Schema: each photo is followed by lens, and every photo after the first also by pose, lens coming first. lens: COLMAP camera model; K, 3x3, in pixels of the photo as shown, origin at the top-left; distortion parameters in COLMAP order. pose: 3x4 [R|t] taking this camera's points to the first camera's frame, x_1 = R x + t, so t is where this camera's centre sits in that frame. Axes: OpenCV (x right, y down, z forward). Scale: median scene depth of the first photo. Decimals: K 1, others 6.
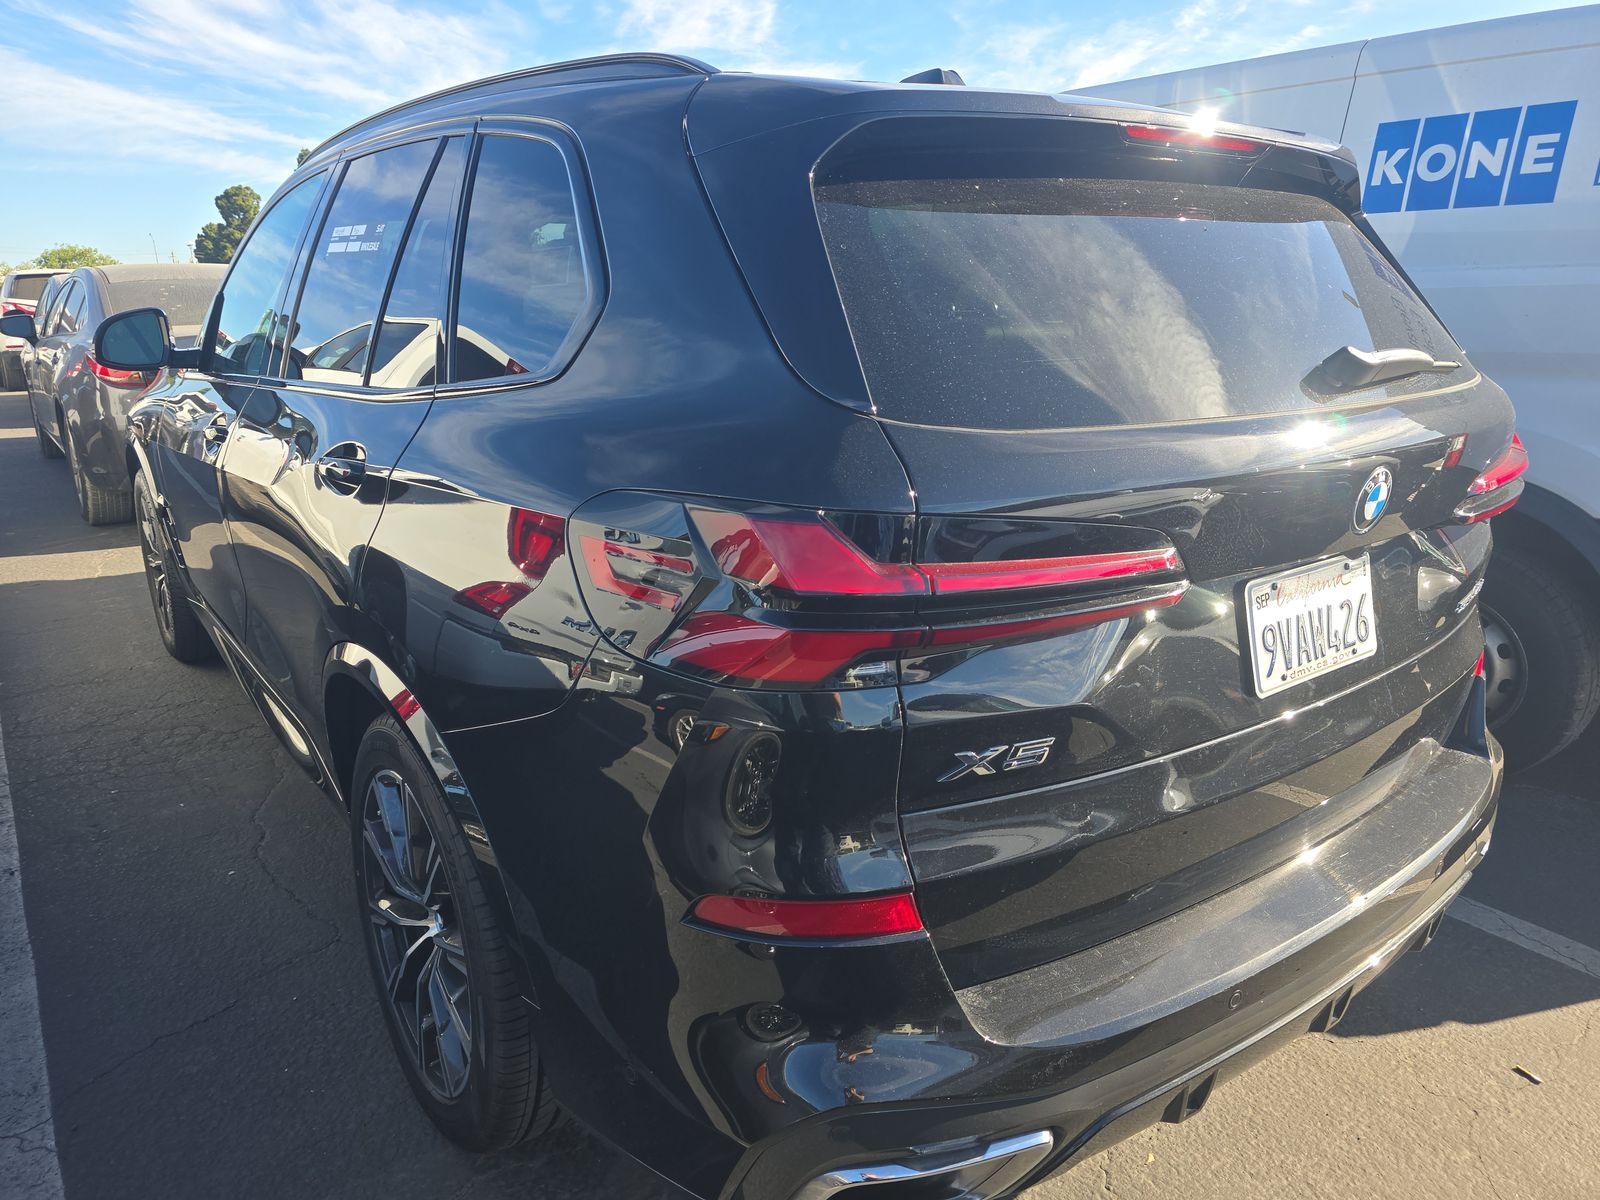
lens RADIAL K [[1087.0, 0, 800.0], [0, 1087.0, 600.0], [0, 0, 1]] dist [0.079781, -0.069081]
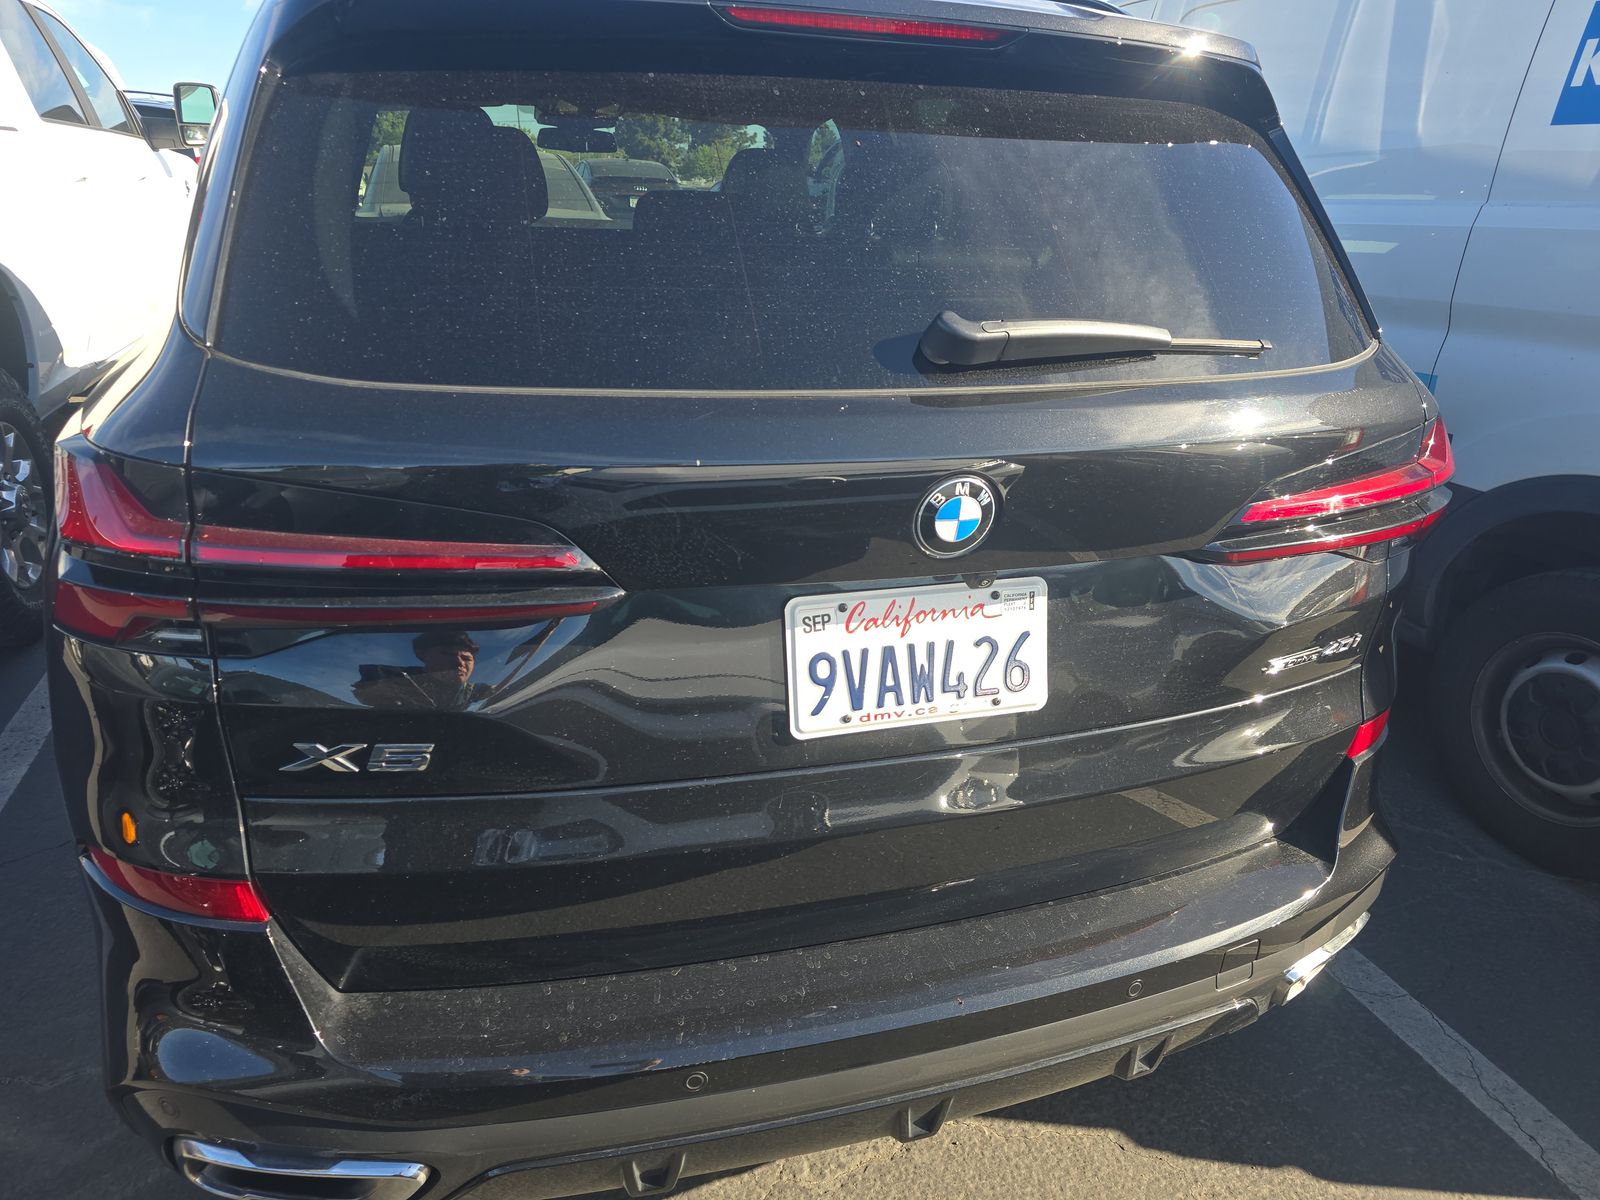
lens RADIAL K [[1087.0, 0, 800.0], [0, 1087.0, 600.0], [0, 0, 1]] dist [0.079781, -0.069081]
pose [[0.943938, 0.151608, -0.293252, 0.606545], [-0.125752, 0.986467, 0.105213, -0.093252], [0.305234, -0.062438, 0.950228, 0.222496]]
